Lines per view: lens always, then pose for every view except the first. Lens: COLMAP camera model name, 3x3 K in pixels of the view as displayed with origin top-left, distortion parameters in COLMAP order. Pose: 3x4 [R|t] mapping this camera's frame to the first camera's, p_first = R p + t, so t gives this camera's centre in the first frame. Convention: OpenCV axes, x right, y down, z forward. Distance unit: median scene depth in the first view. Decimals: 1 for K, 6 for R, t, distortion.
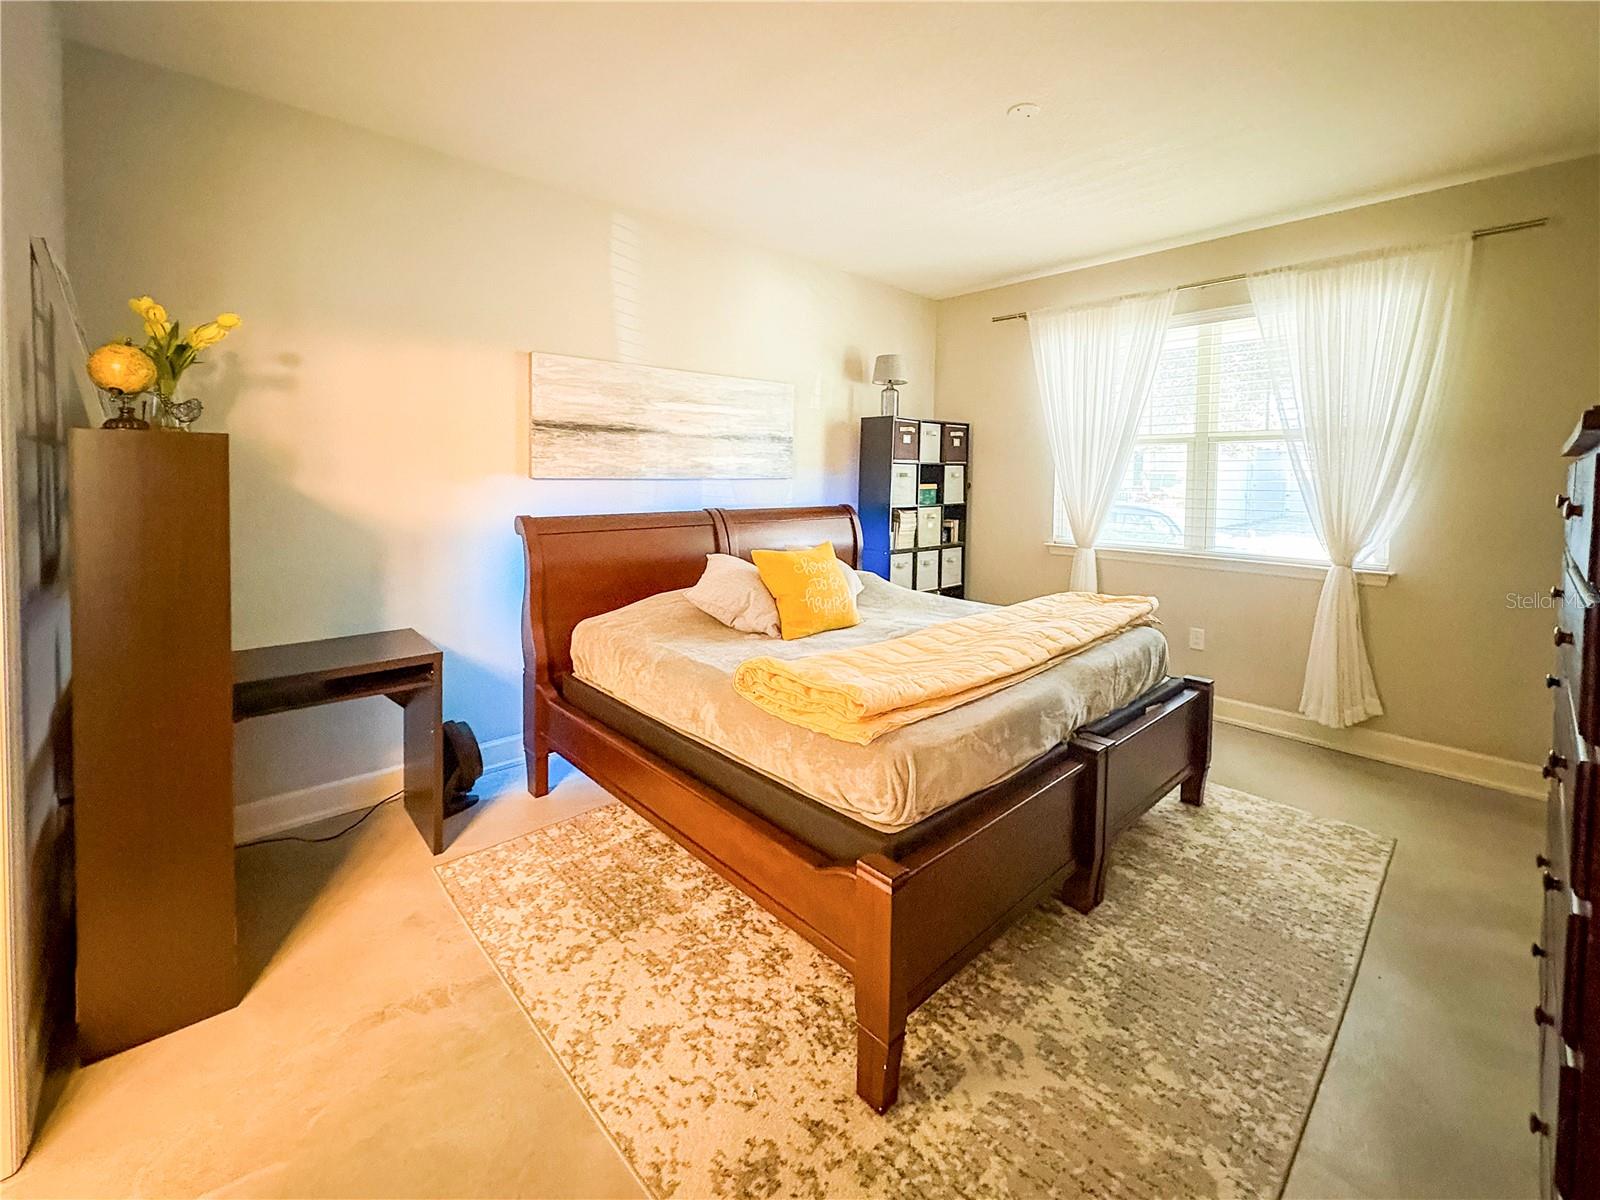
lens RADIAL K [[675.2, 0, 800.2], [0, 675.2, 600.6], [0, 0, 1]] dist [-0.001577, 0.000326]
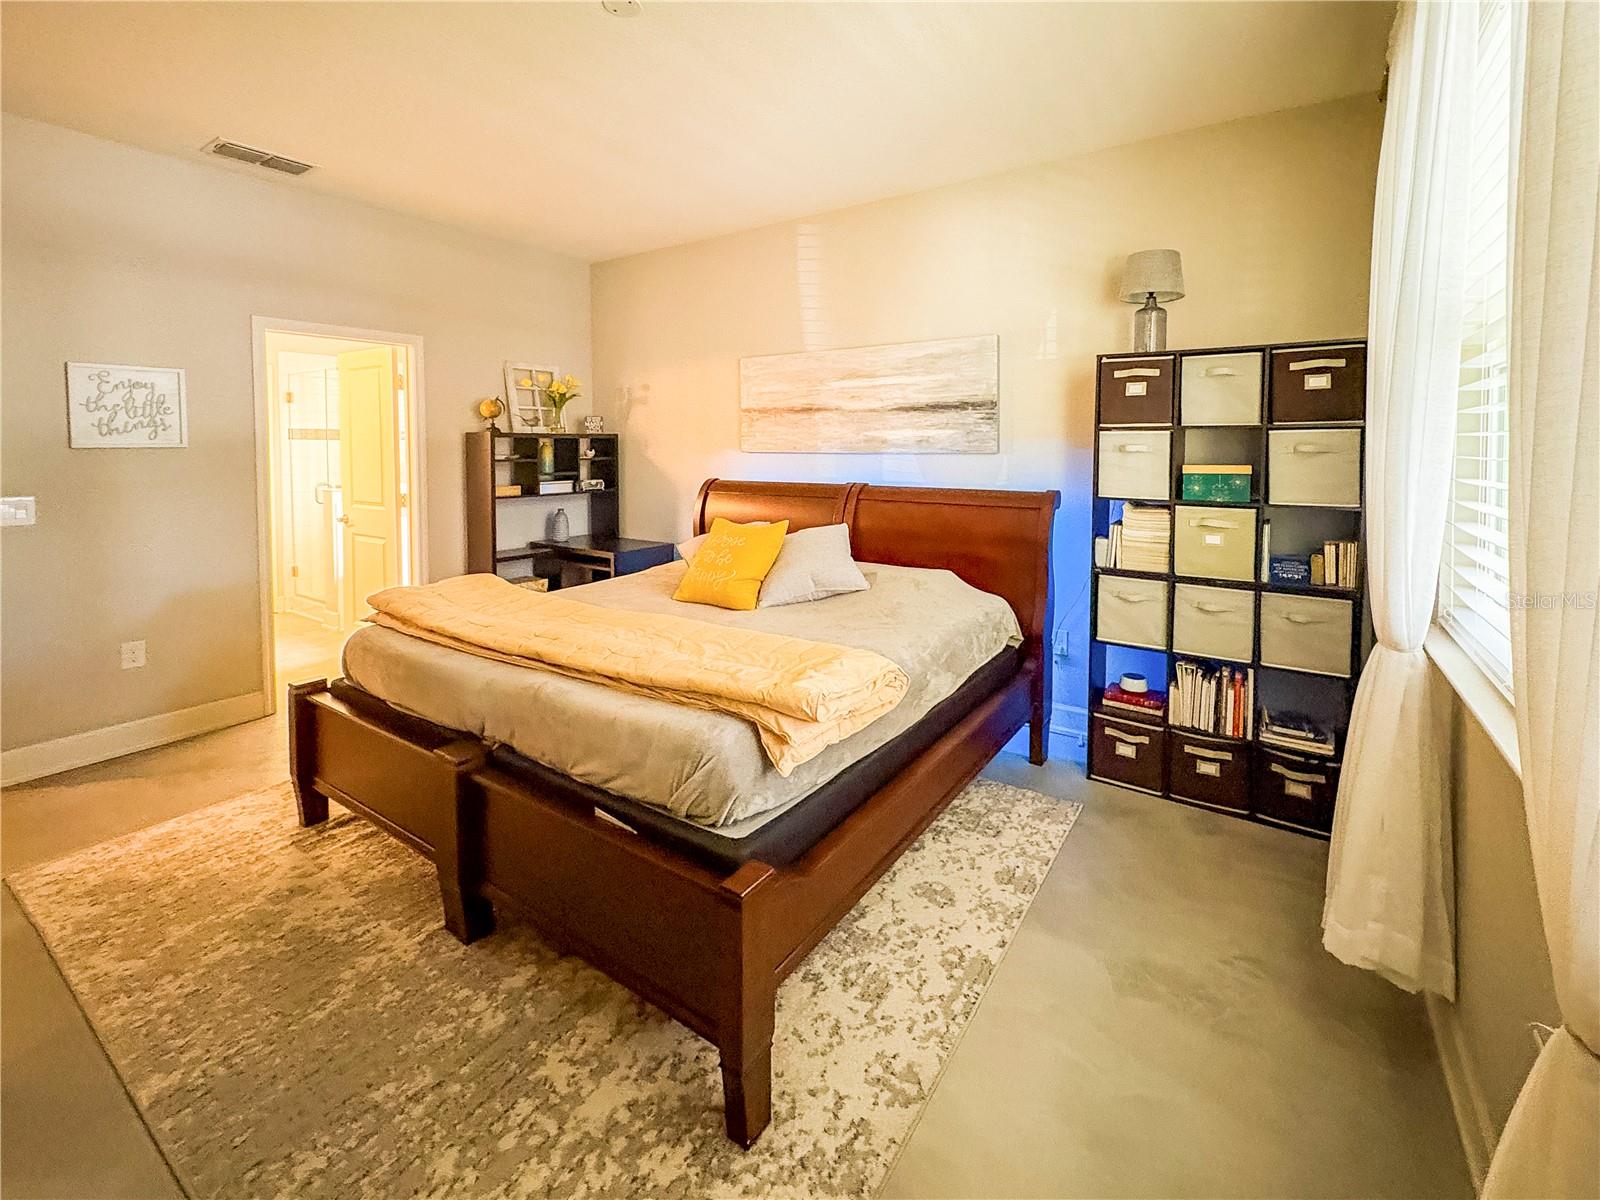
lens RADIAL K [[675.2, 0, 835.7], [0, 675.2, 556.1], [0, 0, 1]] dist [-0.001577, 0.000326]
pose [[0.243927, 0.148324, -0.958384, 0.897278], [-0.177905, 0.978308, 0.106128, -0.143147], [0.953336, 0.144614, 0.265024, 0.790535]]
